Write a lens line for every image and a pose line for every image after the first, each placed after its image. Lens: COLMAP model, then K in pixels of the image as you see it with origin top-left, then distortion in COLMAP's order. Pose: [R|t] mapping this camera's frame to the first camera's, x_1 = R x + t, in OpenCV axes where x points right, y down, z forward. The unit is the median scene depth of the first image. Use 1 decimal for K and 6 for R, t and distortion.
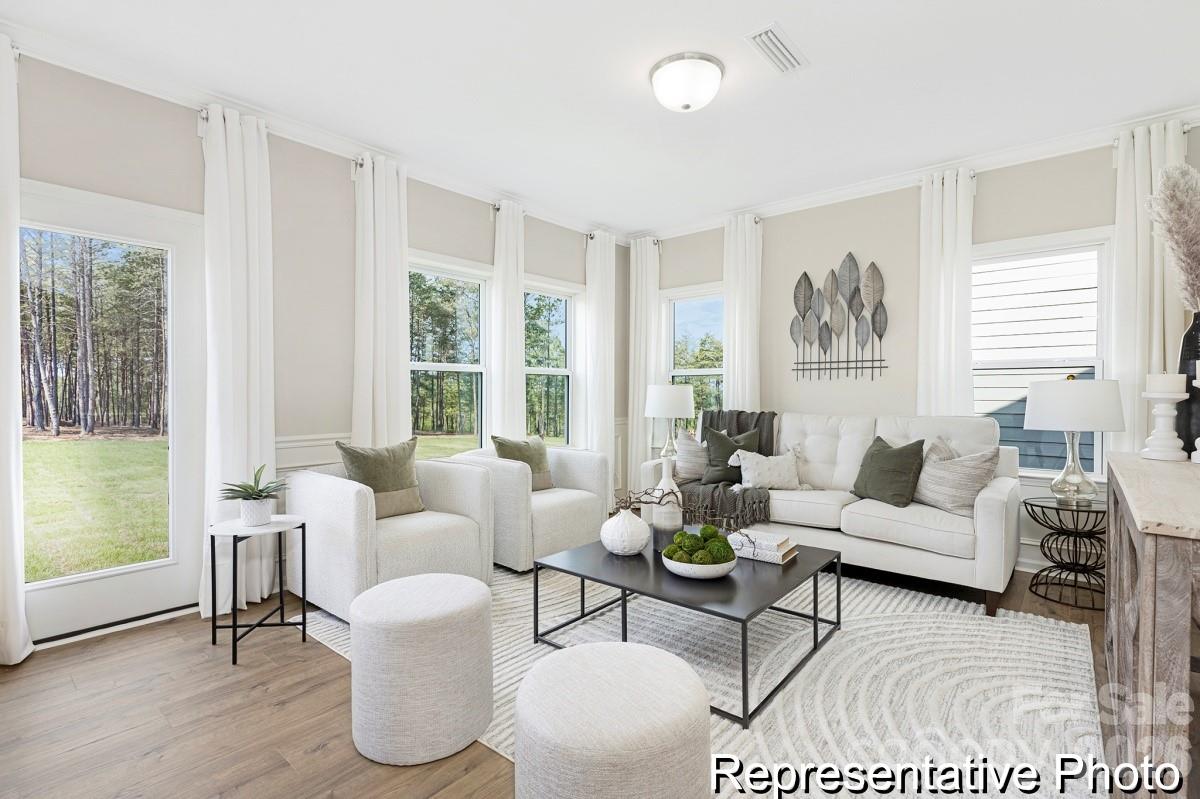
lens RADIAL K [[549.4, 0, 595.7], [0, 549.4, 401.1], [0, 0, 1]] dist [0.002295, 0.000805]
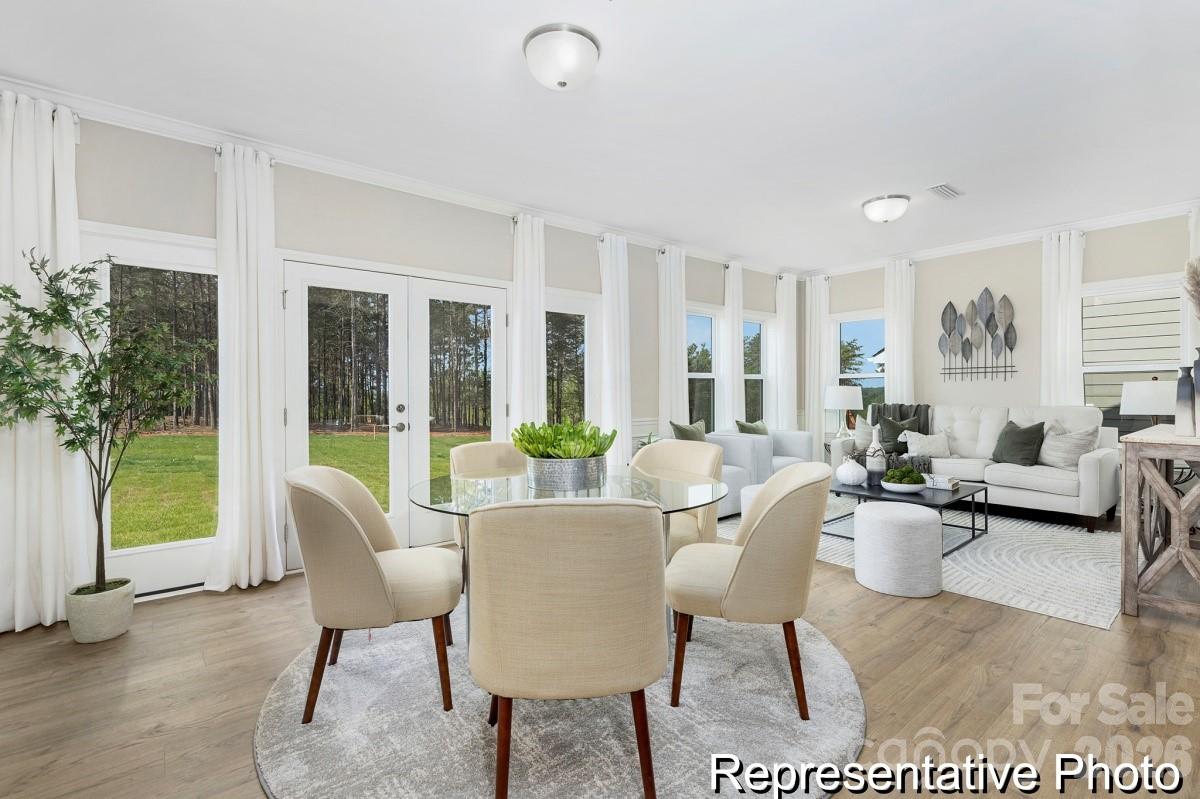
lens RADIAL K [[572.8, 0, 600.0], [0, 572.8, 399.5], [0, 0, 1]] dist [-0.001633, -0.000750]
pose [[0.990132, -0.005287, -0.140035, -0.303205], [0.004907, 0.999983, -0.003061, 0.007487], [0.140048, 0.002344, 0.990142, -0.565239]]
